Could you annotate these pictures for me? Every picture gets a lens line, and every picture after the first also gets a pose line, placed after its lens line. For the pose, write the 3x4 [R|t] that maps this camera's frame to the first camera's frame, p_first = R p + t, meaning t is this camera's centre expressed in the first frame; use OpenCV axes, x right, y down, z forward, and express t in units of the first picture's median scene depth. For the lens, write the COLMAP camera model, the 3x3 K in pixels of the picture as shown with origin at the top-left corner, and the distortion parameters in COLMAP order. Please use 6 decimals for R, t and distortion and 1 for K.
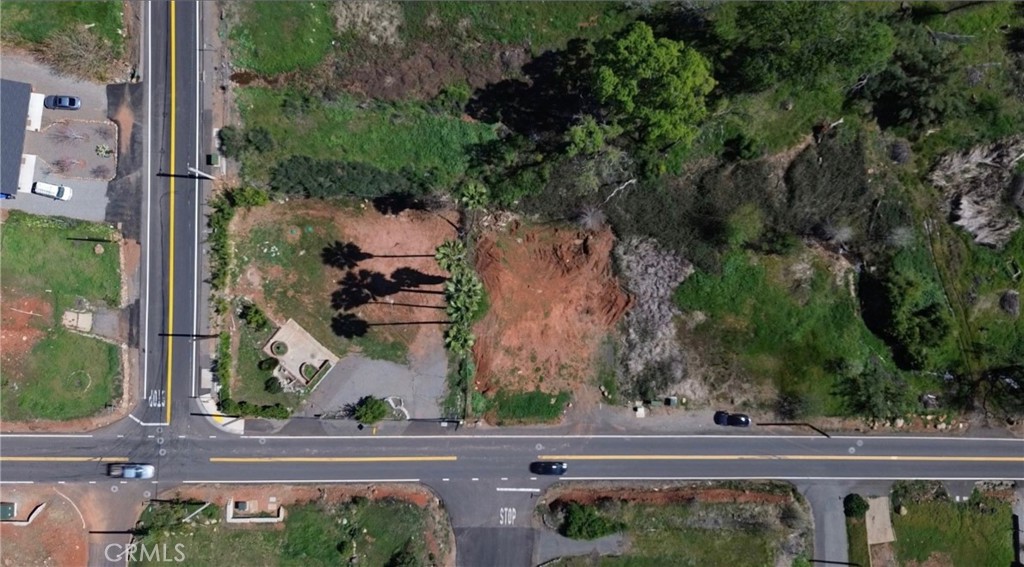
lens RADIAL K [[753.9, 0, 512.0], [0, 753.9, 283.5], [0, 0, 1]] dist [0.036657, 0.002057]
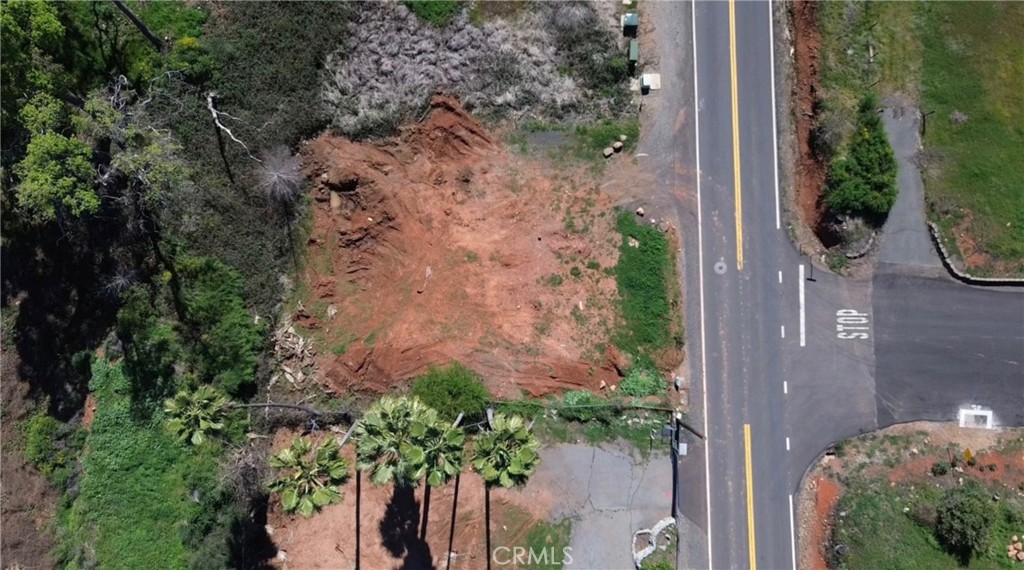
lens RADIAL K [[753.9, 0, 512.0], [0, 753.9, 285.0], [0, 0, 1]] dist [0.036657, 0.002057]
pose [[-0.017746, -0.999562, 0.023701, 0.013435], [0.999708, -0.017349, 0.016847, 0.060145], [-0.016428, 0.023993, 0.999577, 0.467932]]
